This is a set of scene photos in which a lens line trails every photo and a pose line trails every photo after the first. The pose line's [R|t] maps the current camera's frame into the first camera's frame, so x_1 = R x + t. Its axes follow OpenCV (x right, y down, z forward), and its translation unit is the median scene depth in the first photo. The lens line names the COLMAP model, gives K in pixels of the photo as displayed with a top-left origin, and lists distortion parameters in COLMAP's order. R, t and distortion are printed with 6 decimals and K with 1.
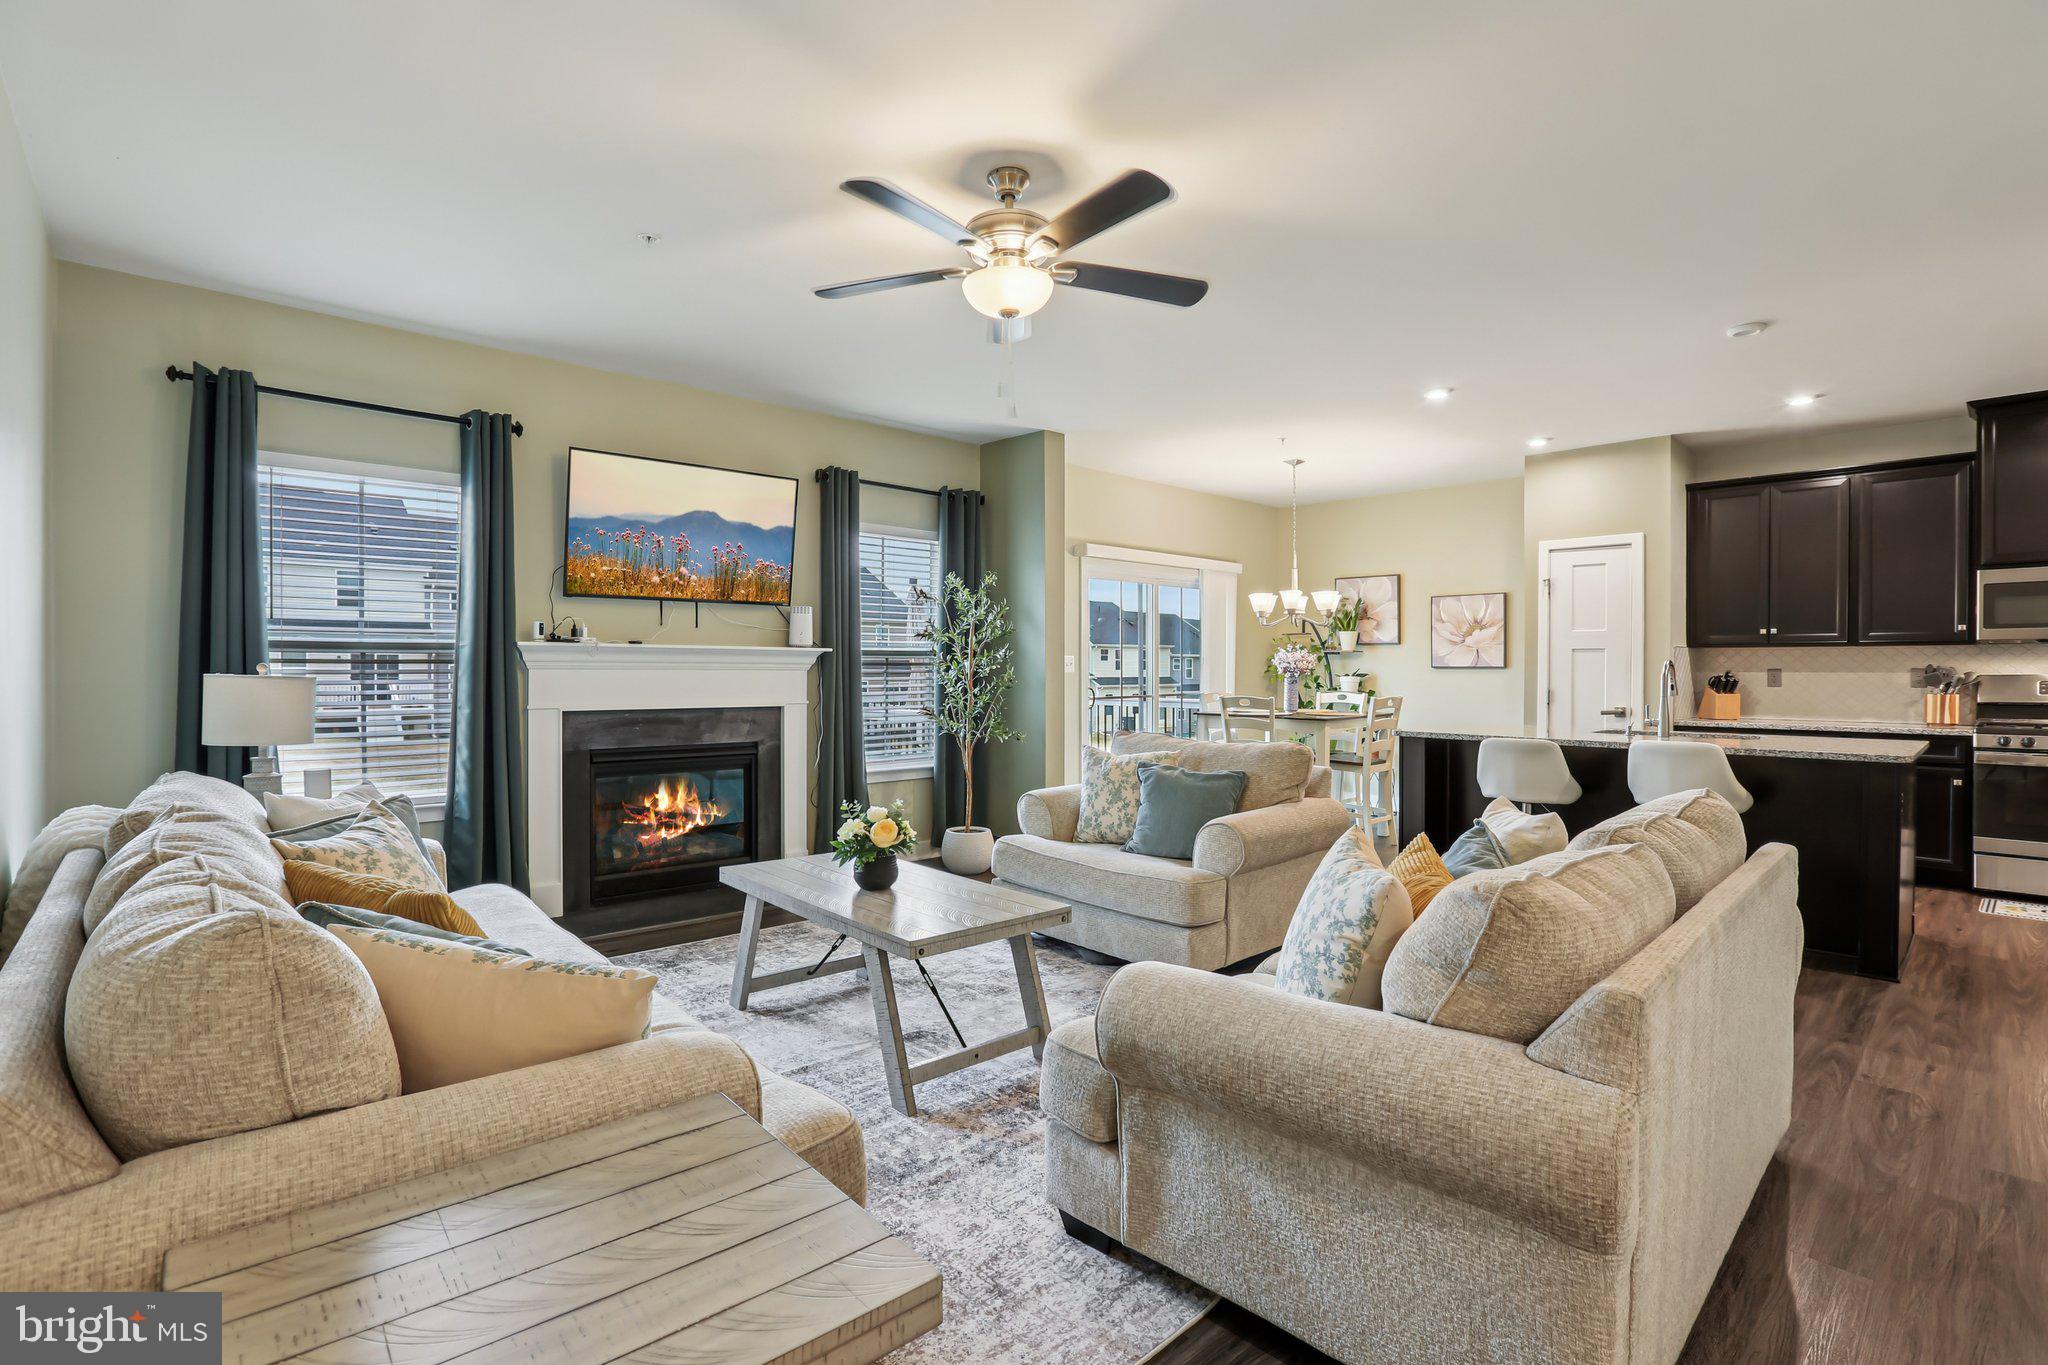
lens RADIAL K [[950.2, 0, 1021.5], [0, 950.2, 676.8], [0, 0, 1]] dist [-0.044247, 0.016165]
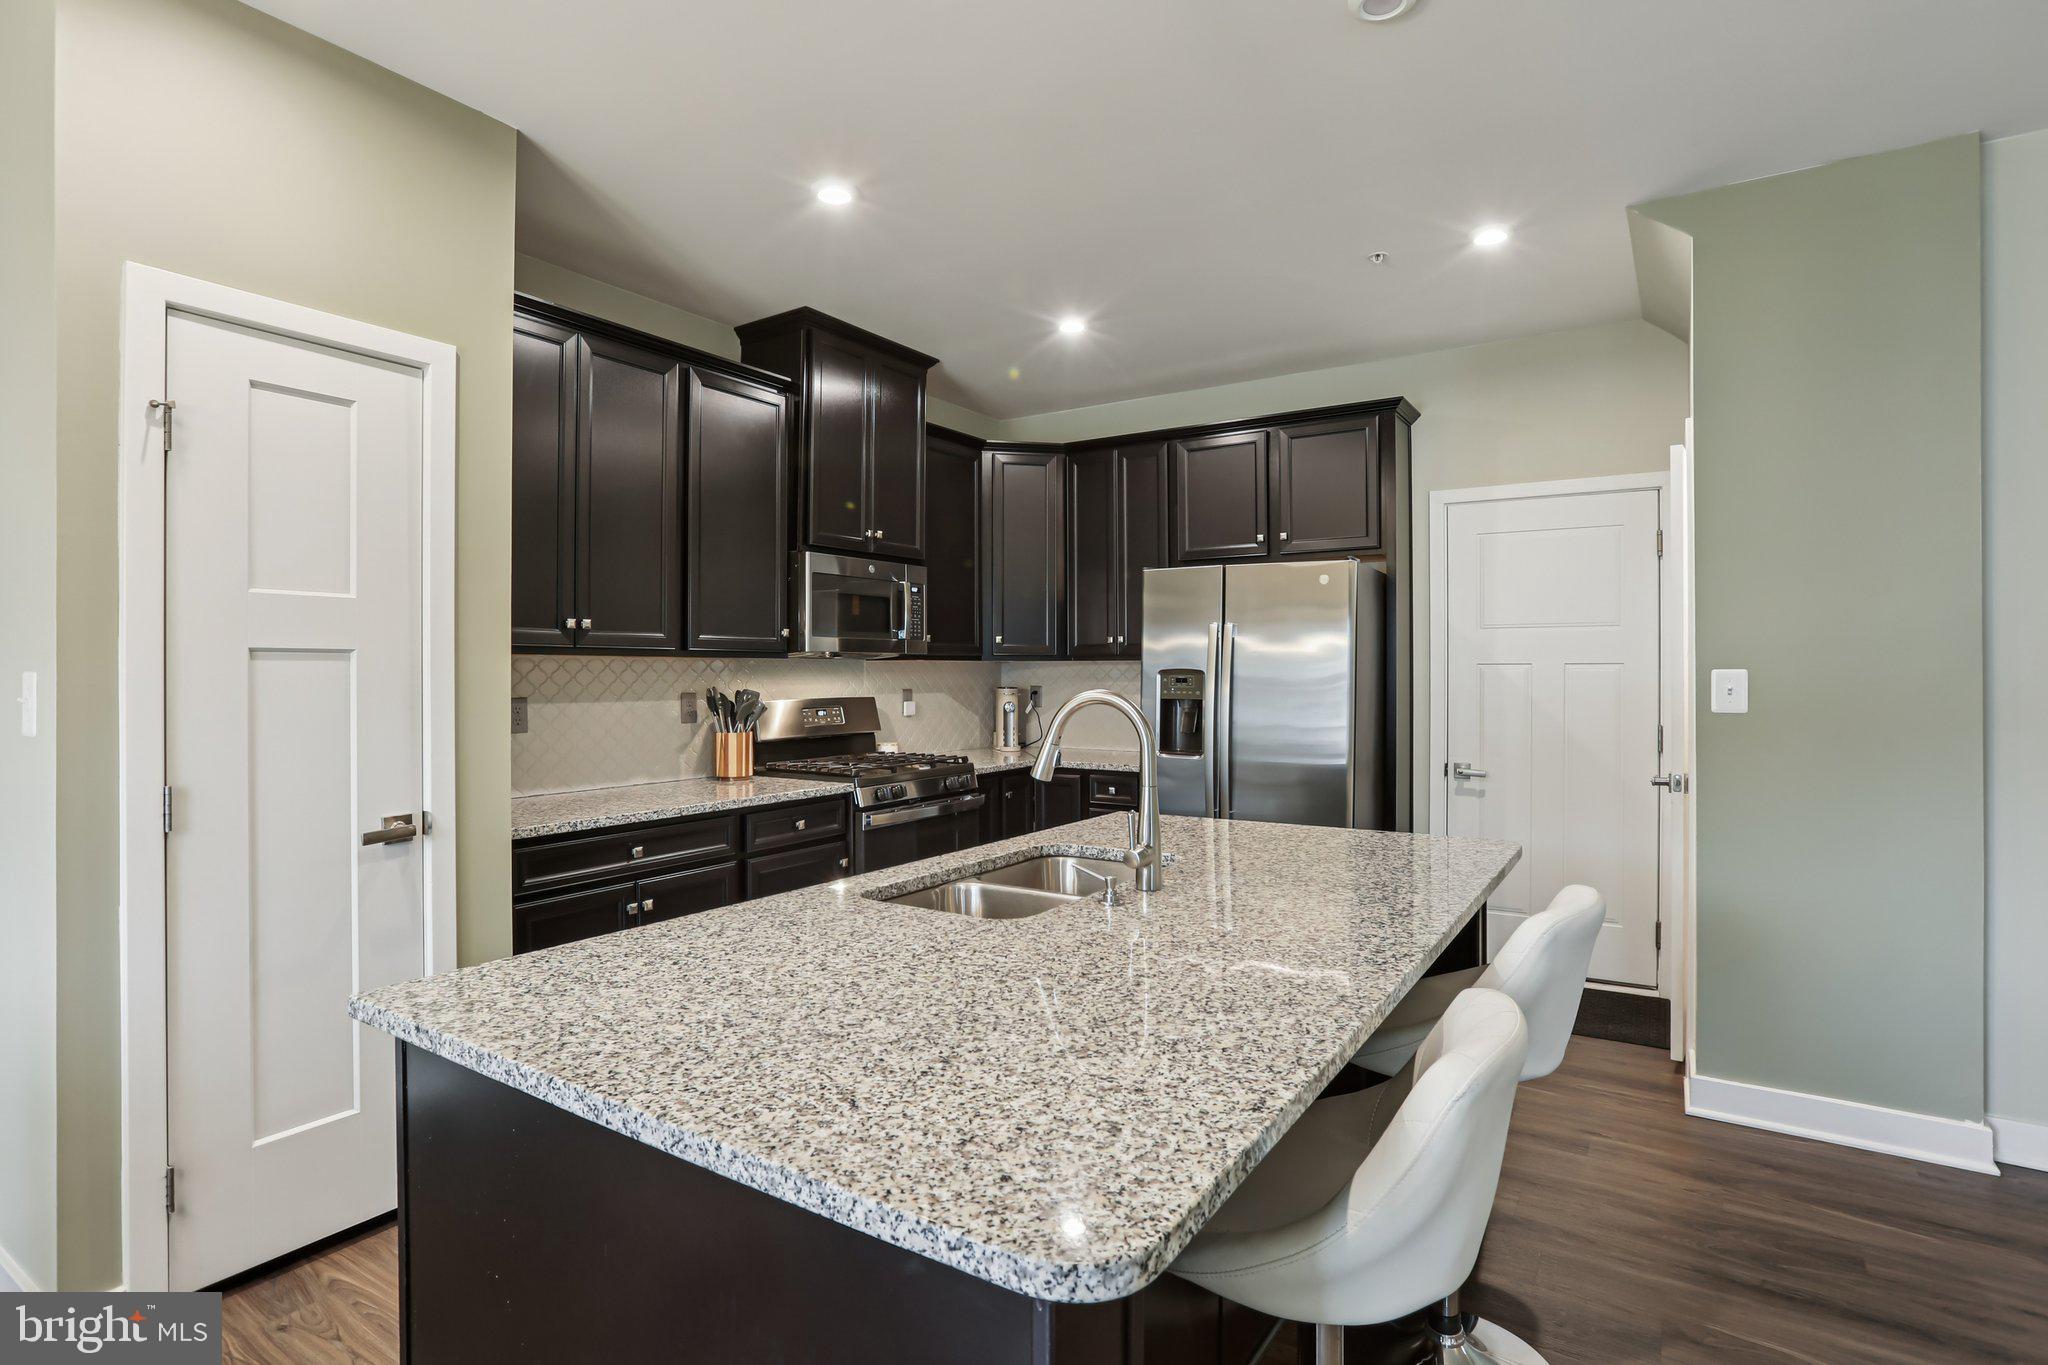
lens RADIAL K [[1015.5, 0, 1018.7], [0, 1015.5, 676.1], [0, 0, 1]] dist [-0.046657, 0.002998]
pose [[-0.226572, -0.002100, 0.973992, 0.210080], [0.011211, 0.999926, 0.004764, -0.019352], [-0.973930, 0.011999, -0.226531, 0.830110]]
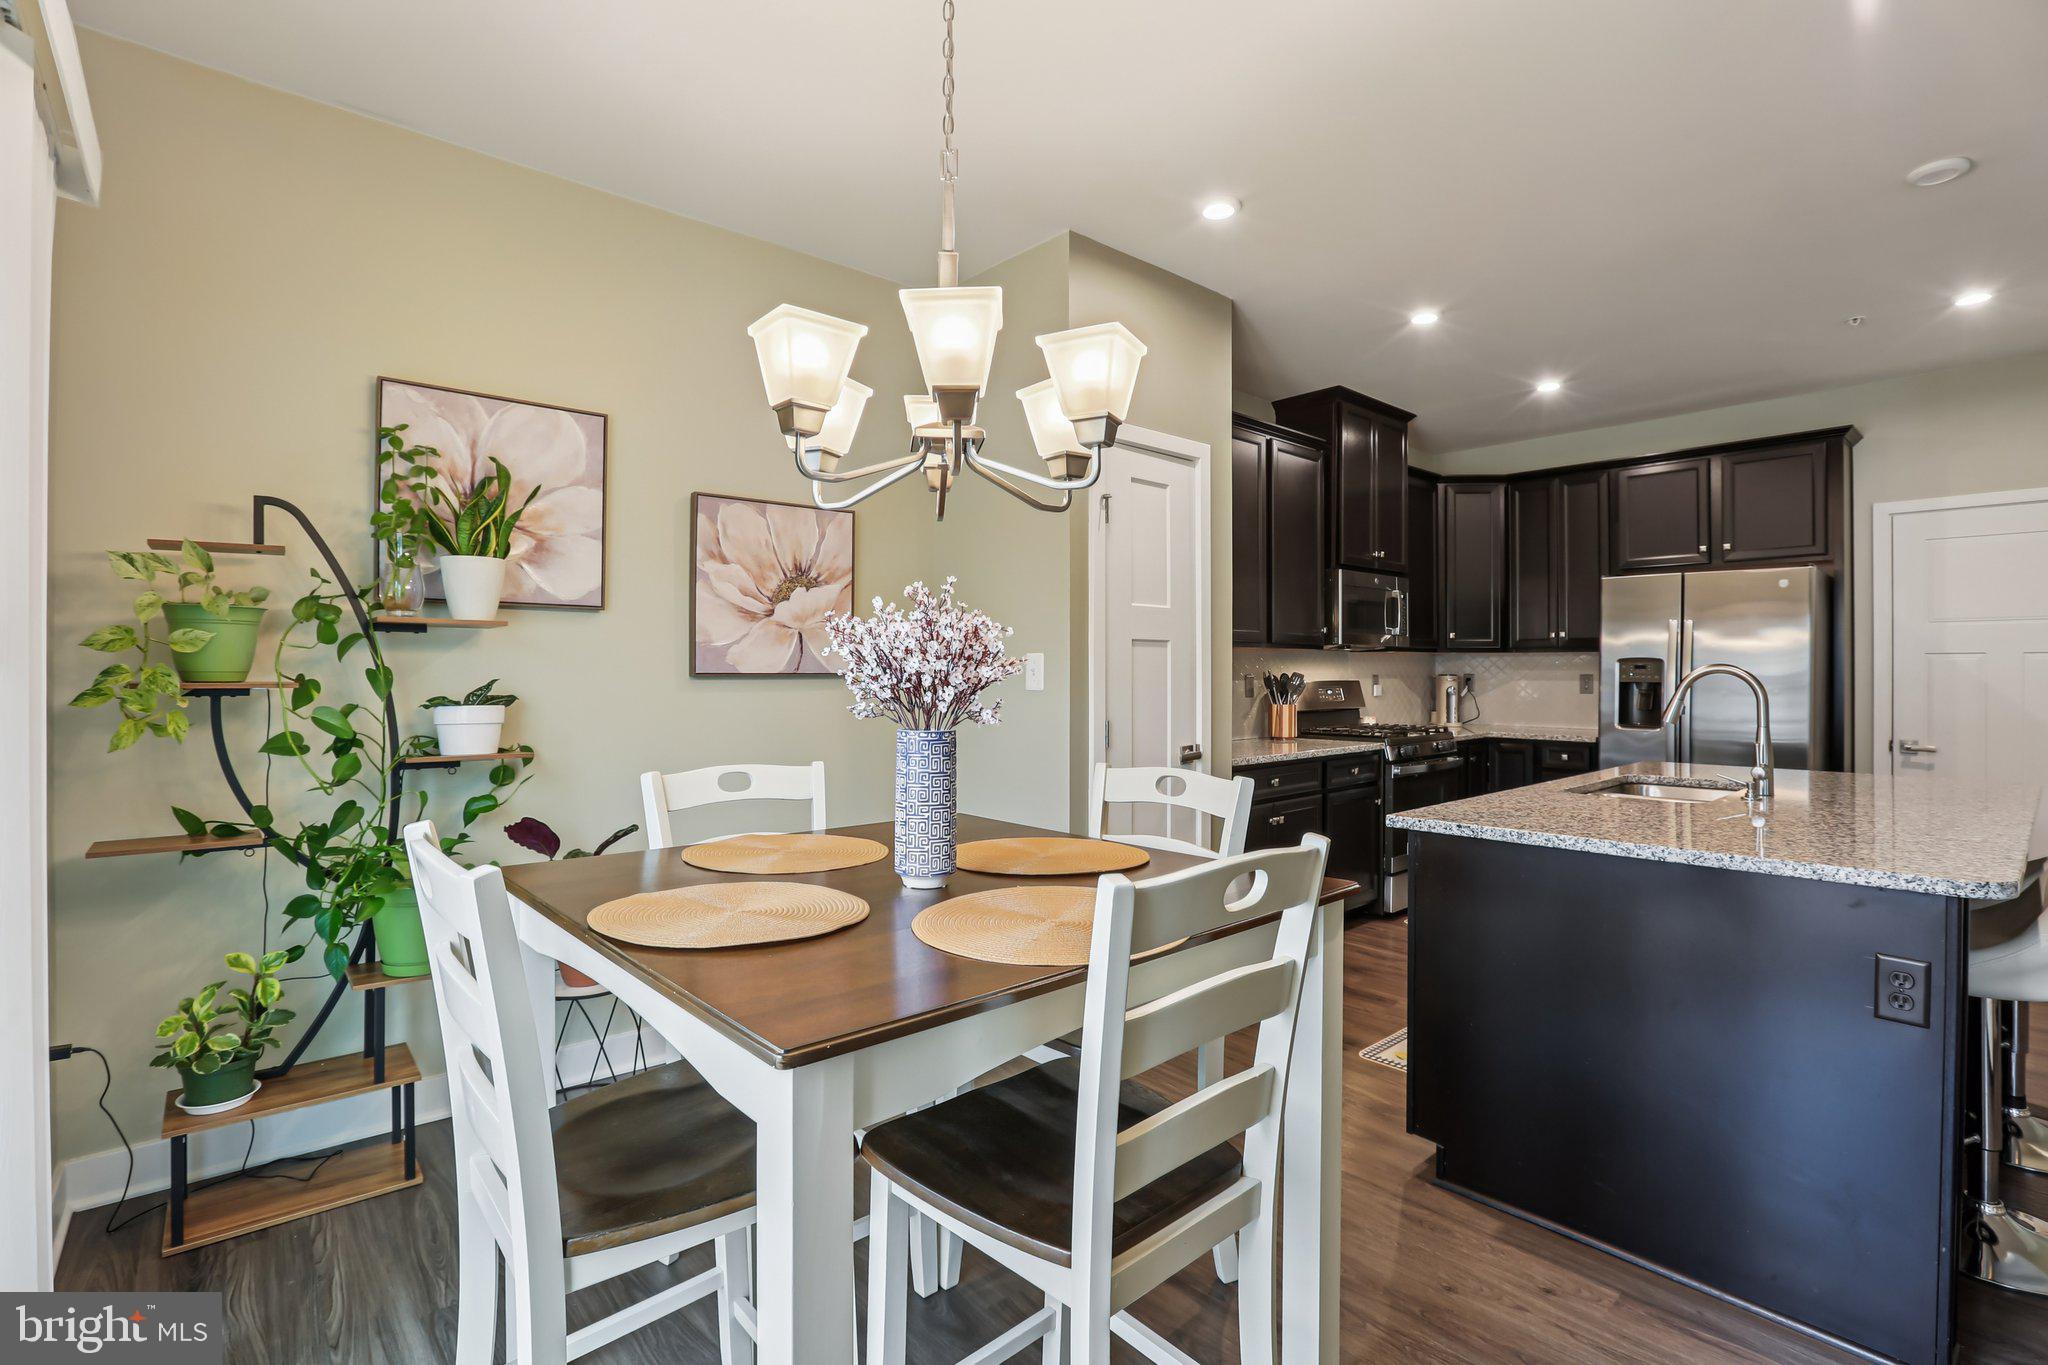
lens RADIAL K [[950.2, 0, 1028.2], [0, 950.2, 669.3], [0, 0, 1]] dist [-0.044247, 0.016165]
pose [[0.034388, 0.002081, 0.999406, 0.062736], [0.008217, 0.999963, -0.002365, -0.012732], [-0.999375, 0.008293, 0.034370, 1.043609]]
